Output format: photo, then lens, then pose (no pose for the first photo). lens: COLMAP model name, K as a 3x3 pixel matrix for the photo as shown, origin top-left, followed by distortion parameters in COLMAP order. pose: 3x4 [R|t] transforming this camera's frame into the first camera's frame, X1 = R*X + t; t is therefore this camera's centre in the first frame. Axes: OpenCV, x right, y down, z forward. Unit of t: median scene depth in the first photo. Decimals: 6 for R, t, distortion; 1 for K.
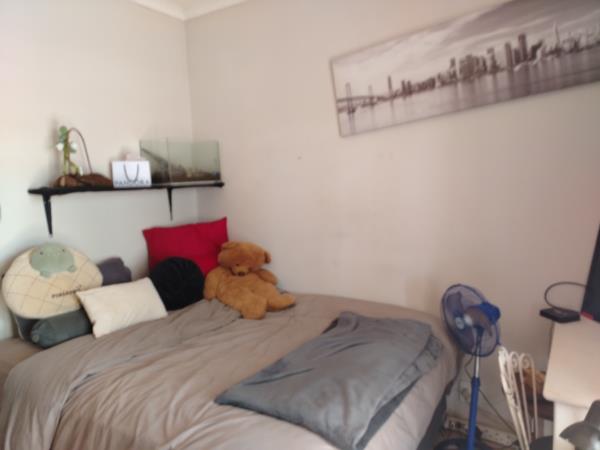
lens RADIAL K [[401.2, 0, 300.0], [0, 401.2, 225.0], [0, 0, 1]] dist [0.069856, -0.060432]
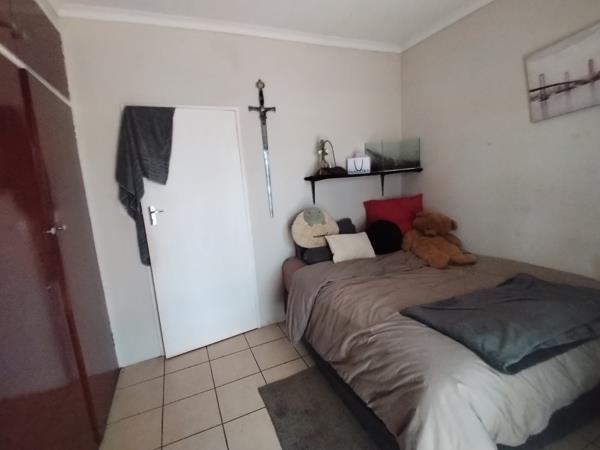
lens RADIAL K [[401.2, 0, 300.0], [0, 401.2, 225.0], [0, 0, 1]] dist [0.069856, -0.060432]
pose [[0.809133, 0.038509, -0.586362, 0.324697], [-0.022581, 0.999151, 0.034458, 0.054547], [0.587192, -0.014640, 0.809316, -0.396127]]
